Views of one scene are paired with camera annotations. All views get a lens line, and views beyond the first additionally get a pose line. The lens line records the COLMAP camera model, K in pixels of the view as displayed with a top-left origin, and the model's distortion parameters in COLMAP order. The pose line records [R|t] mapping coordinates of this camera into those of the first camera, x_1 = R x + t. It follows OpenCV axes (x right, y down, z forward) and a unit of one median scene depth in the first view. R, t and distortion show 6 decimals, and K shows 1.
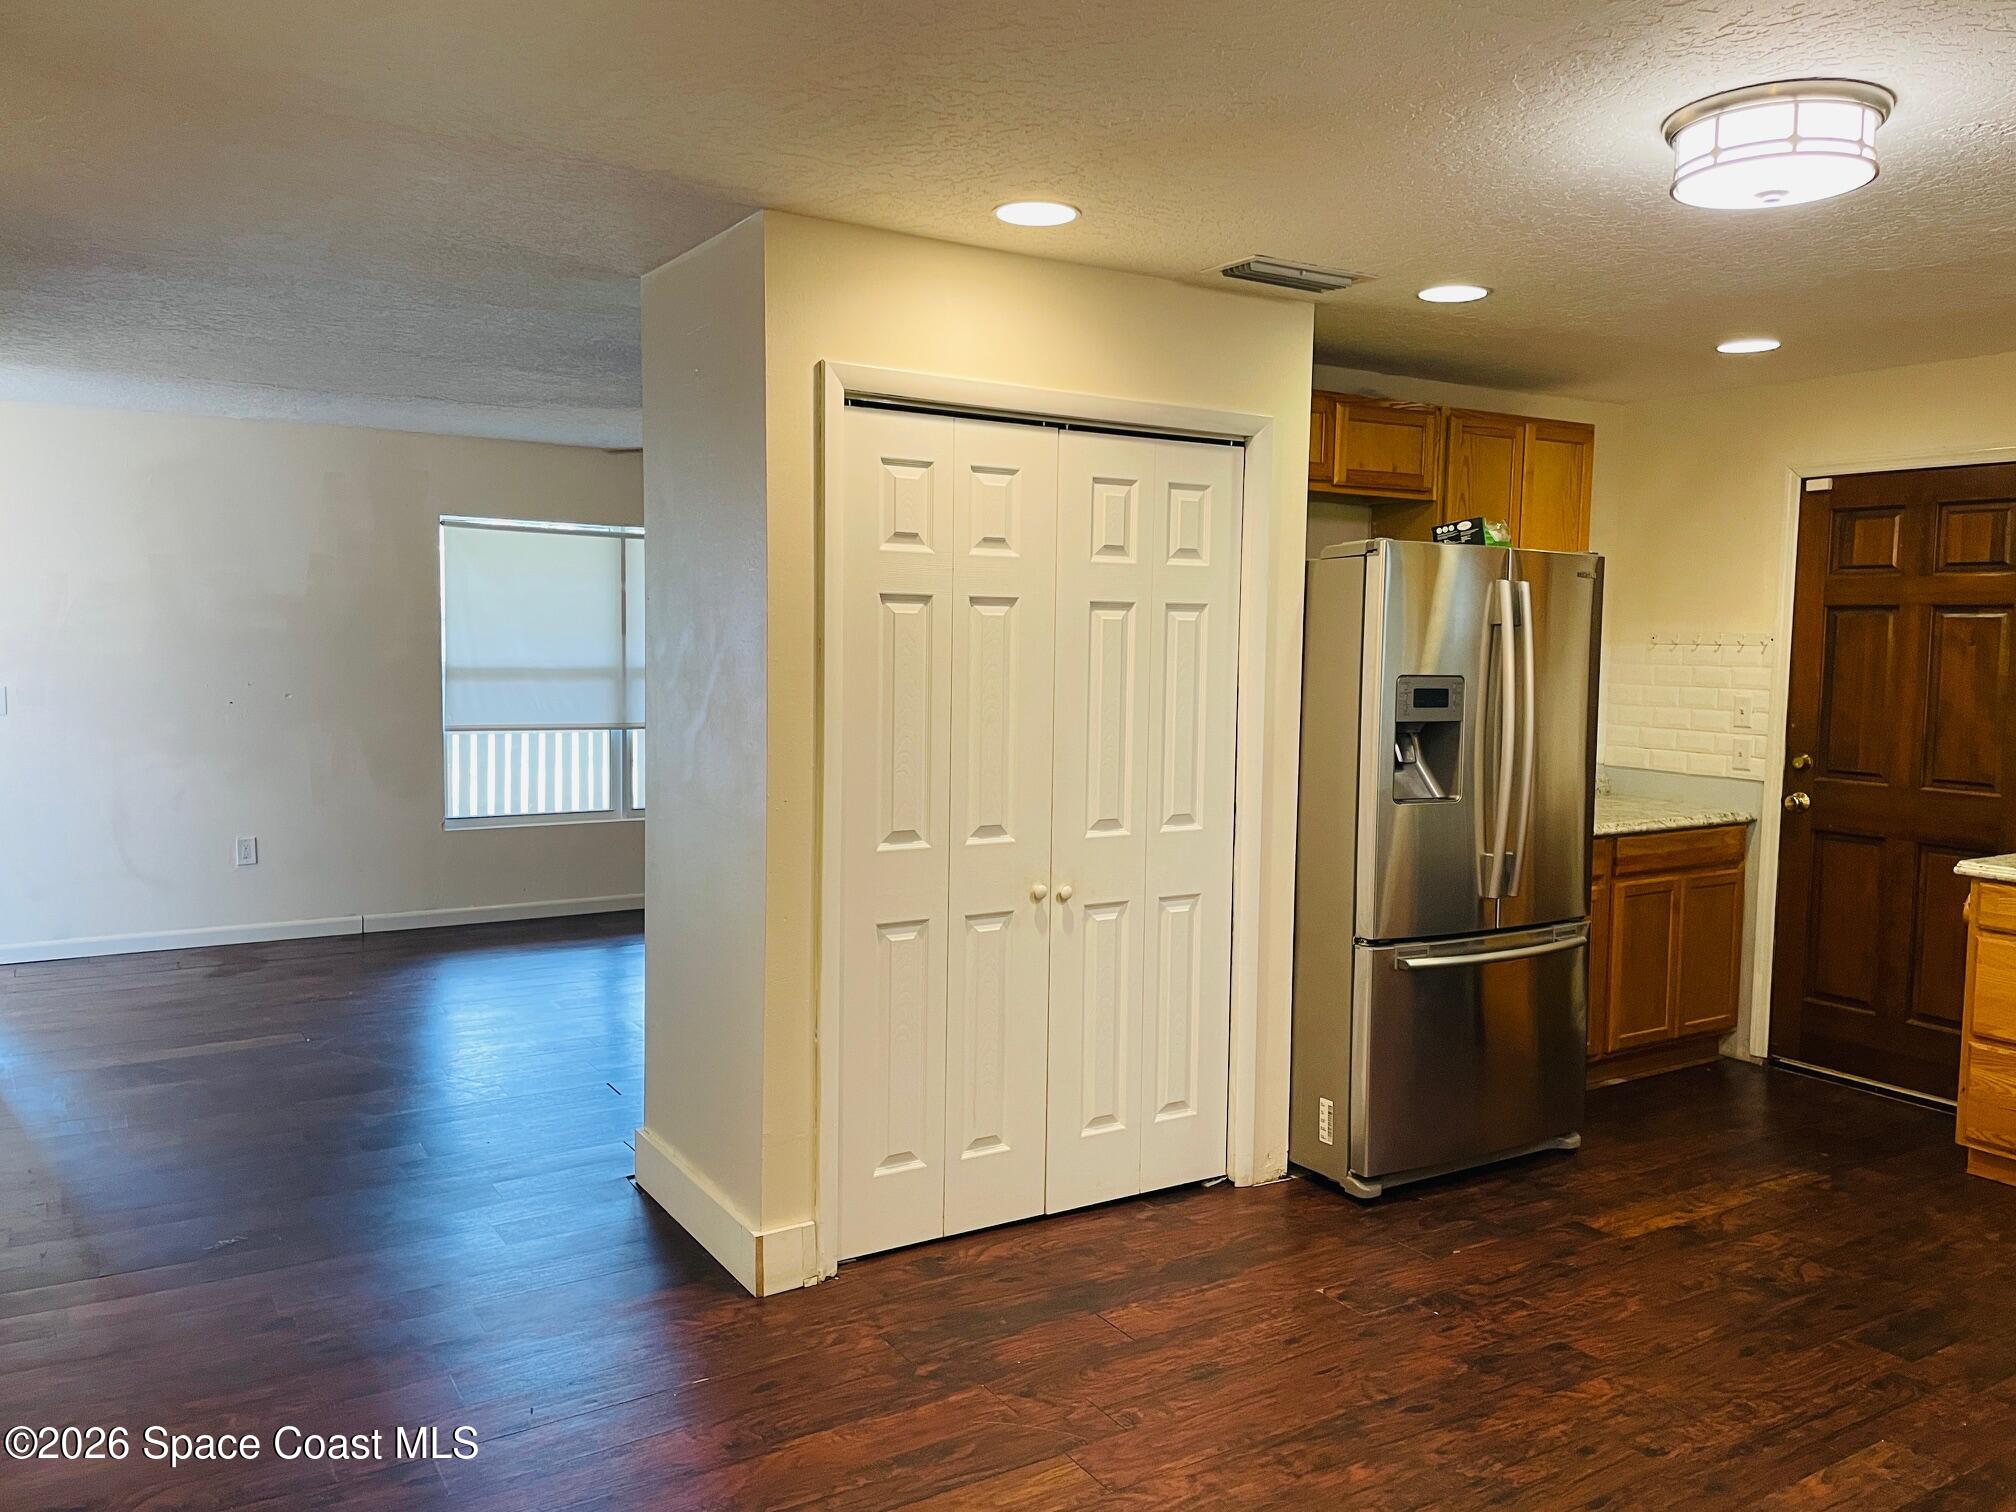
lens RADIAL K [[1500.8, 0, 1020.2], [0, 1500.8, 745.8], [0, 0, 1]] dist [0.070892, -0.093170]
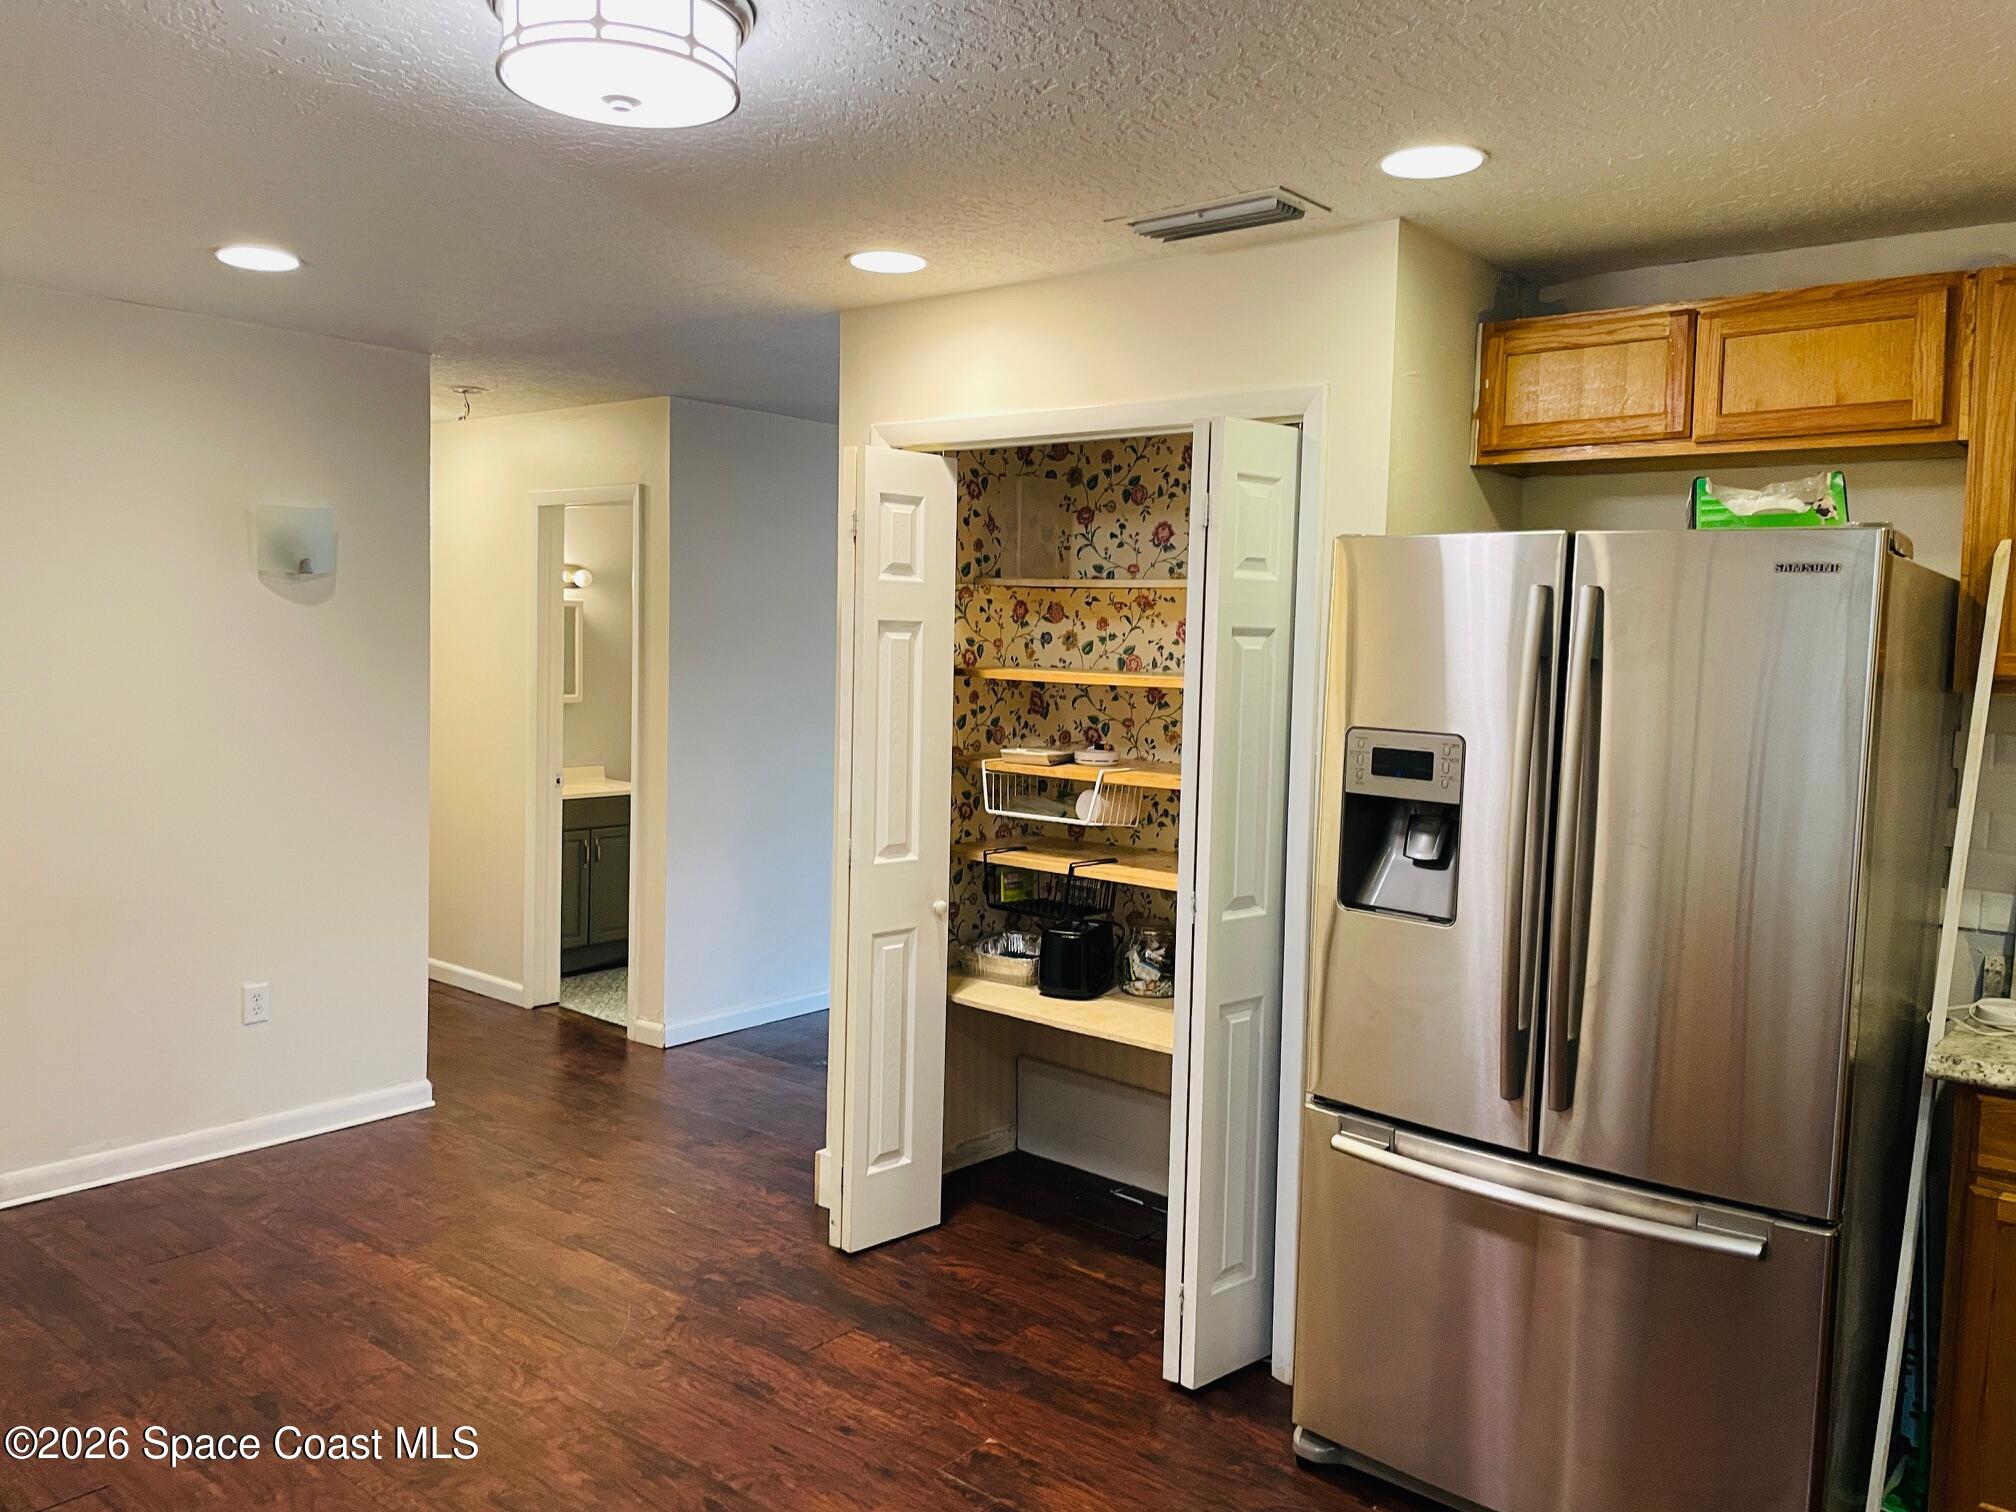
lens RADIAL K [[1500.8, 0, 1031.9], [0, 1500.8, 738.3], [0, 0, 1]] dist [0.070892, -0.093170]
pose [[0.328980, 0.053369, -0.942828, 1.020556], [-0.093254, 0.995358, 0.023803, -0.052138], [0.939721, 0.080092, 0.332429, 0.743636]]
